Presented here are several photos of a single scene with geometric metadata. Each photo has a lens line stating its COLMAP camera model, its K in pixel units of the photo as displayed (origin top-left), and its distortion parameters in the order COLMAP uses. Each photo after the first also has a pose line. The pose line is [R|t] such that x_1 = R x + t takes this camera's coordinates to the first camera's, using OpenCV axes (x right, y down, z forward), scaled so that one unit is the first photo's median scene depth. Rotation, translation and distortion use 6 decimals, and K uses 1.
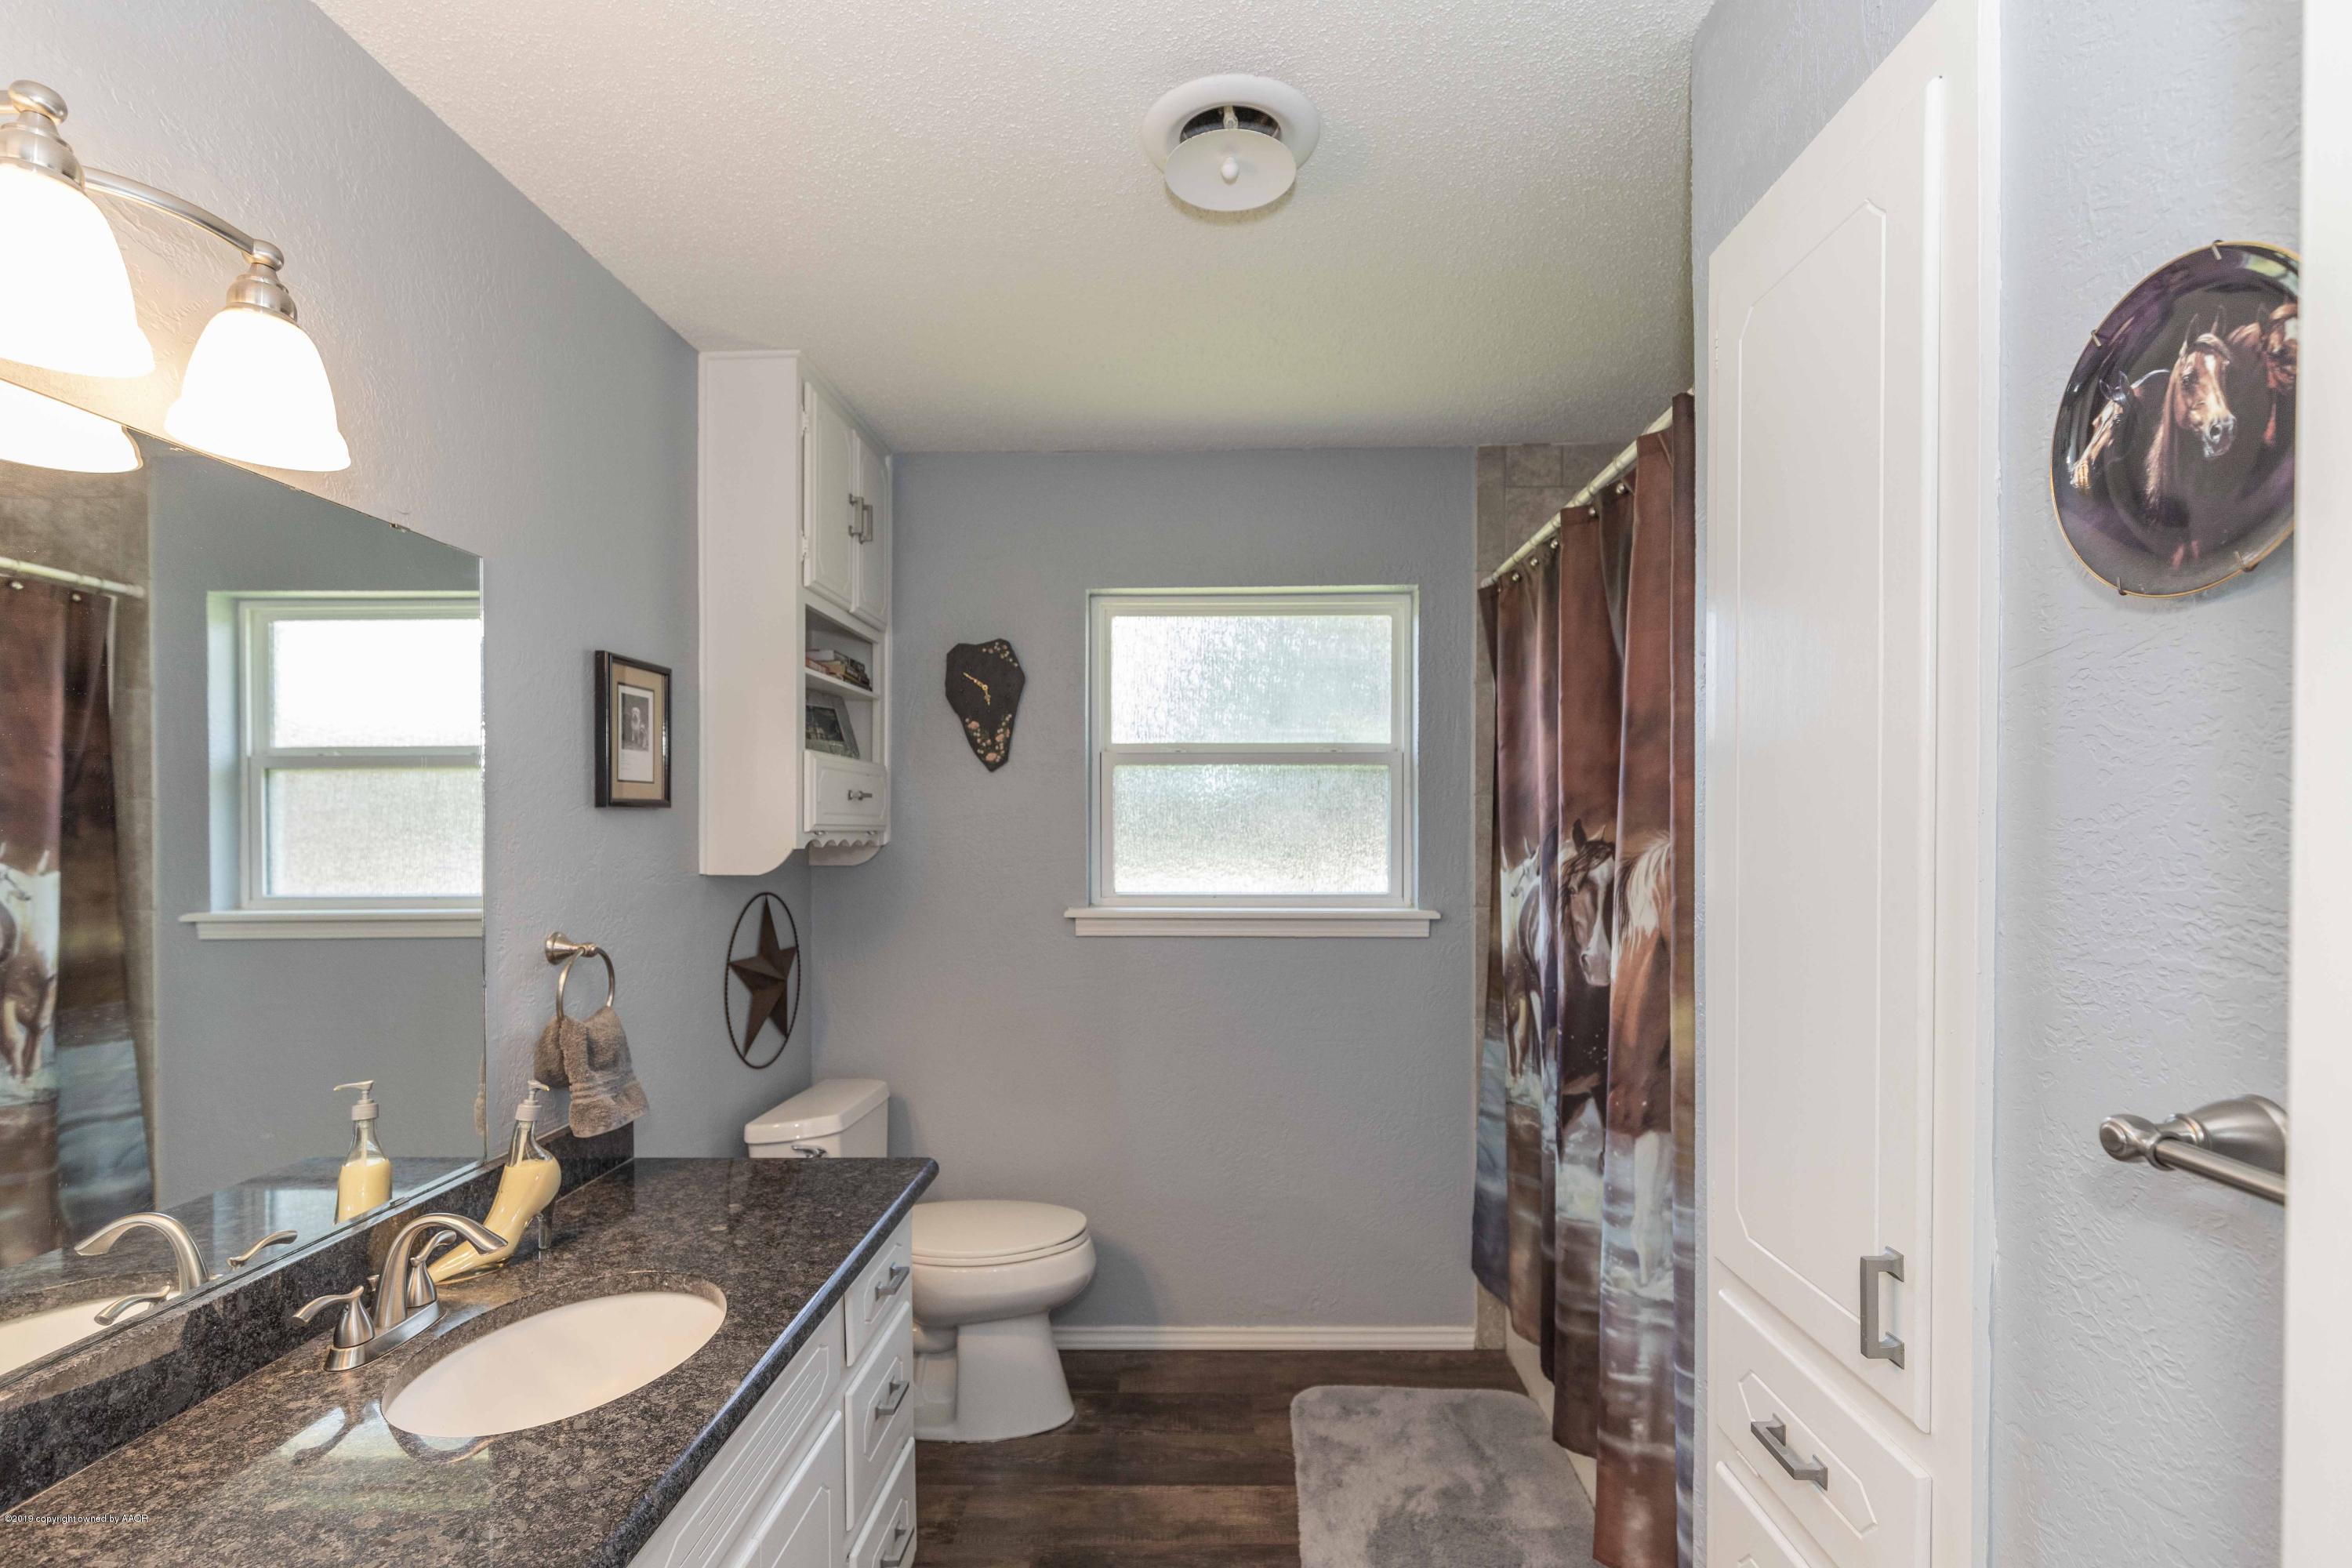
lens RADIAL K [[1058.4, 0, 1188.0], [0, 1058.4, 845.1], [0, 0, 1]] dist [-0.000445, -0.000074]
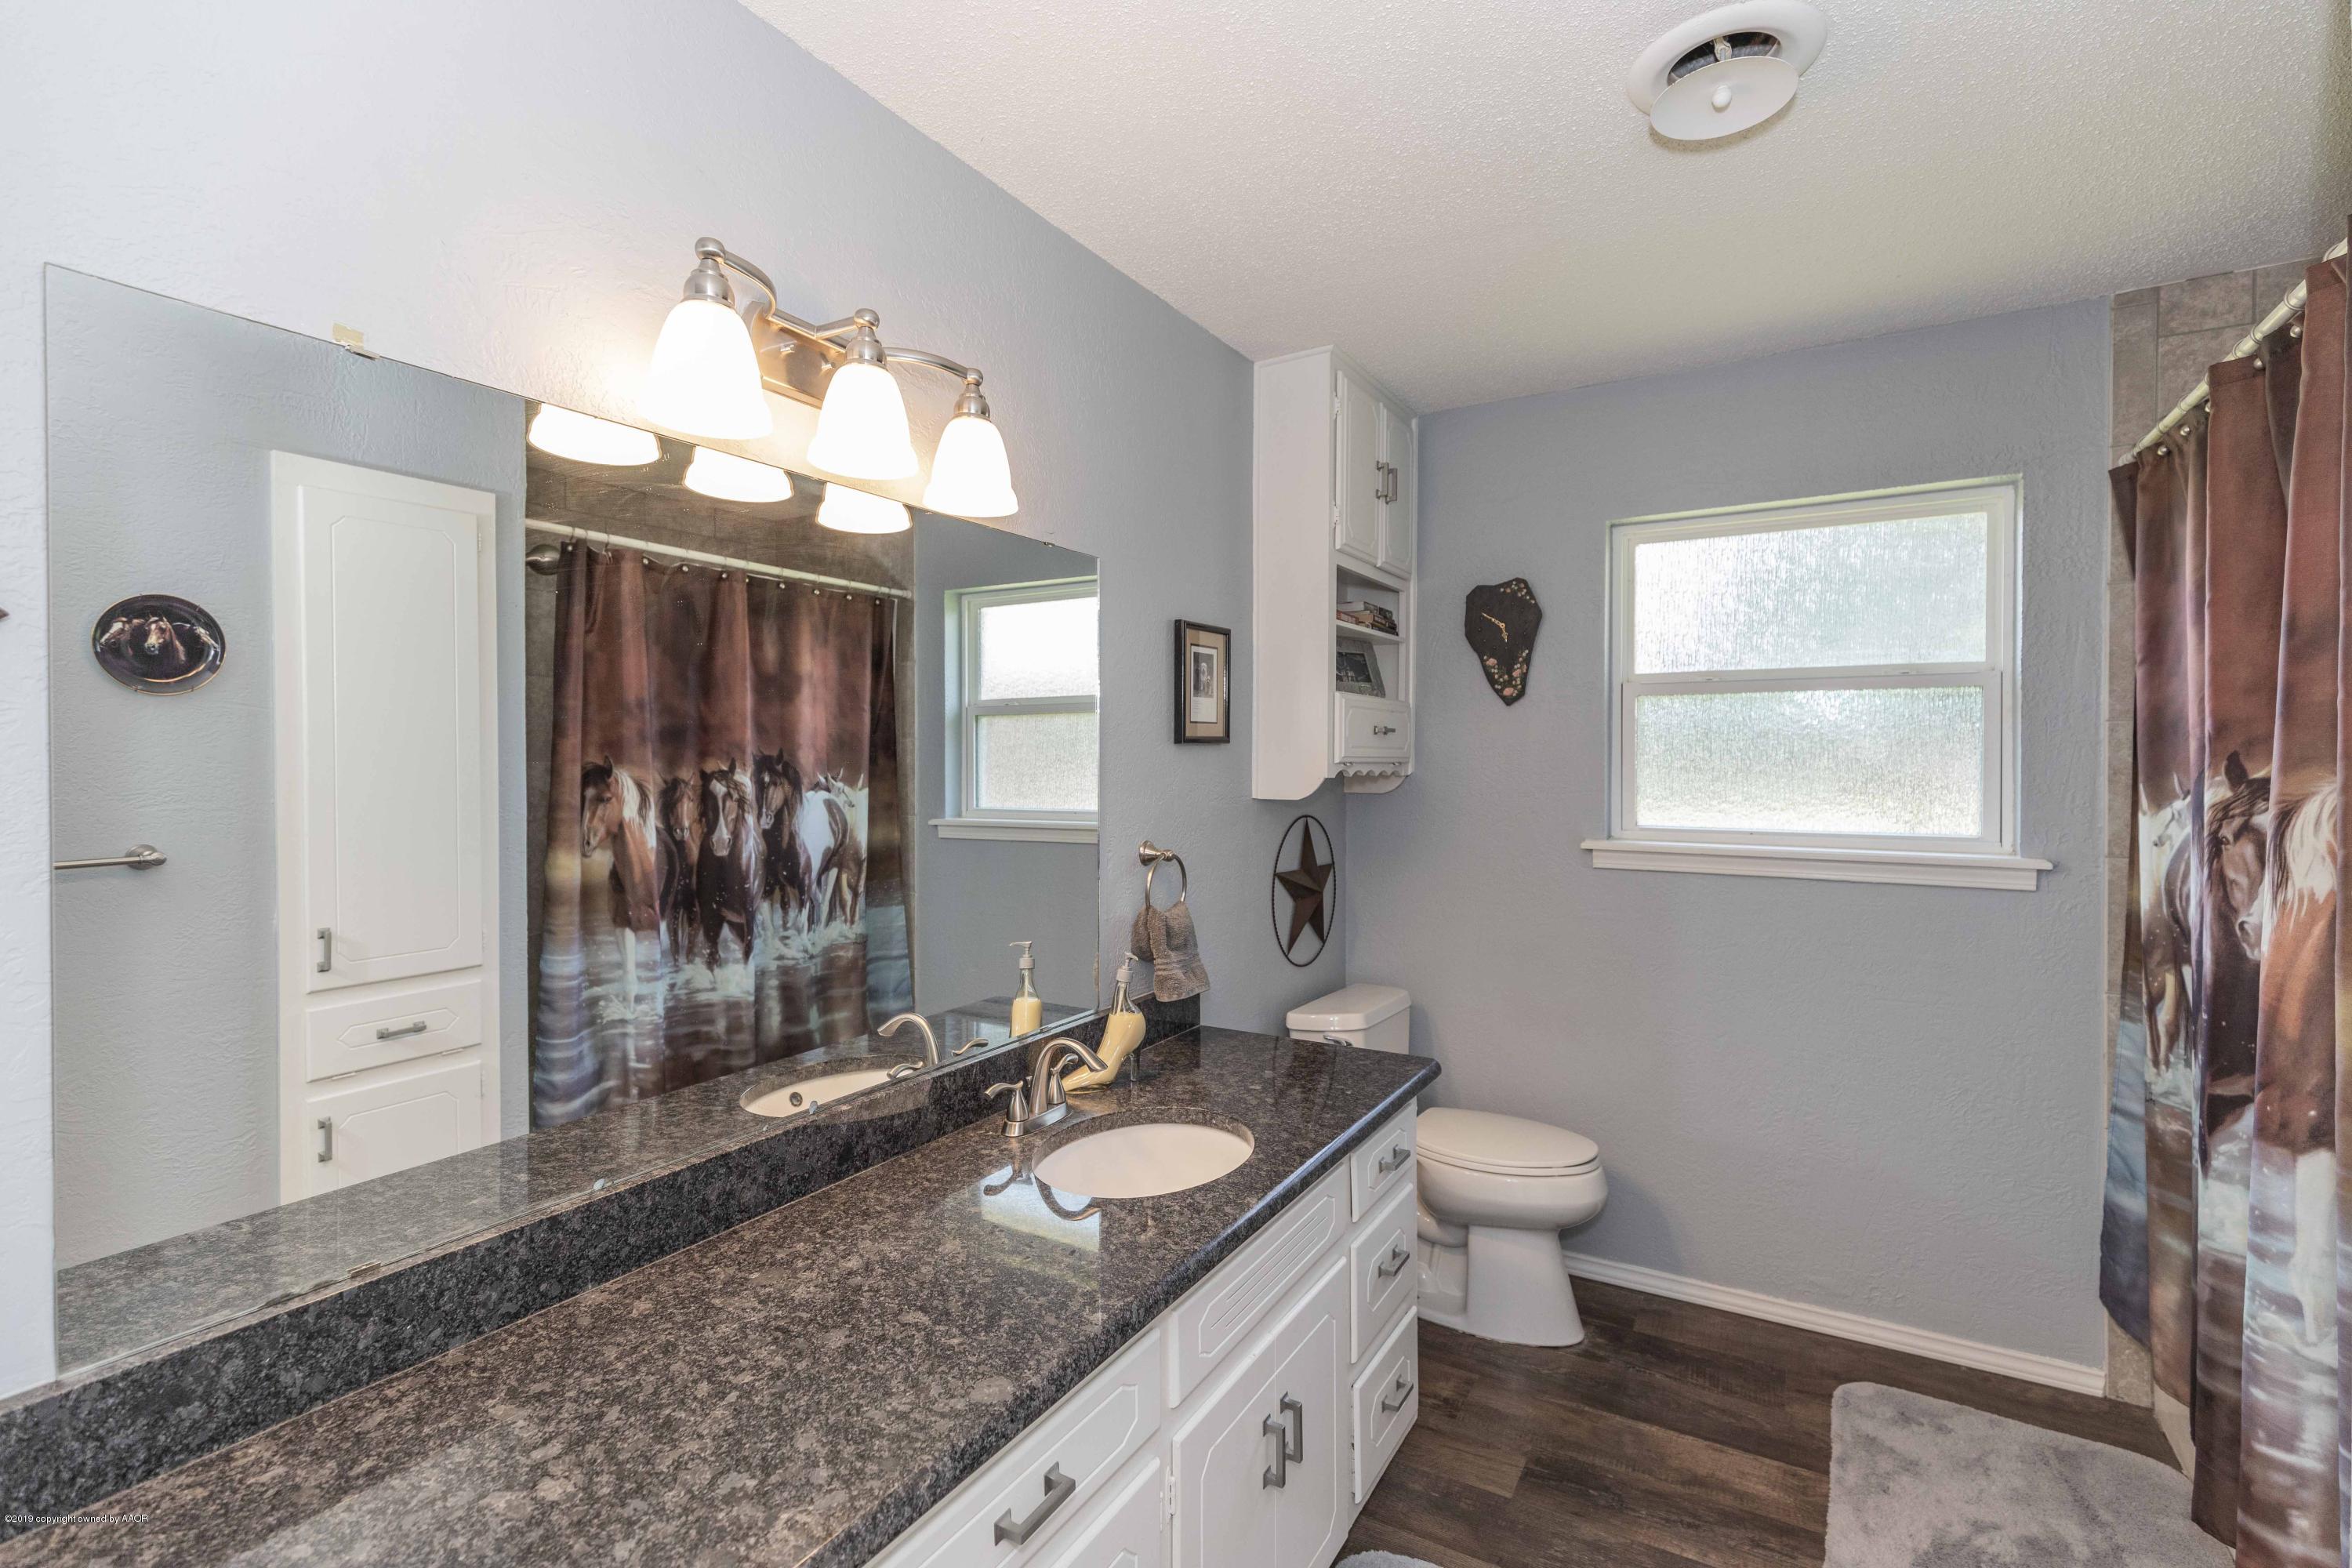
lens RADIAL K [[1064.7, 0, 1186.5], [0, 1064.7, 786.6], [0, 0, 1]] dist [0.001834, -0.000742]
pose [[0.865538, 0.014678, -0.500628, 0.072847], [-0.008749, 0.999861, 0.014189, -0.001943], [0.500766, -0.007901, 0.865546, -0.076024]]
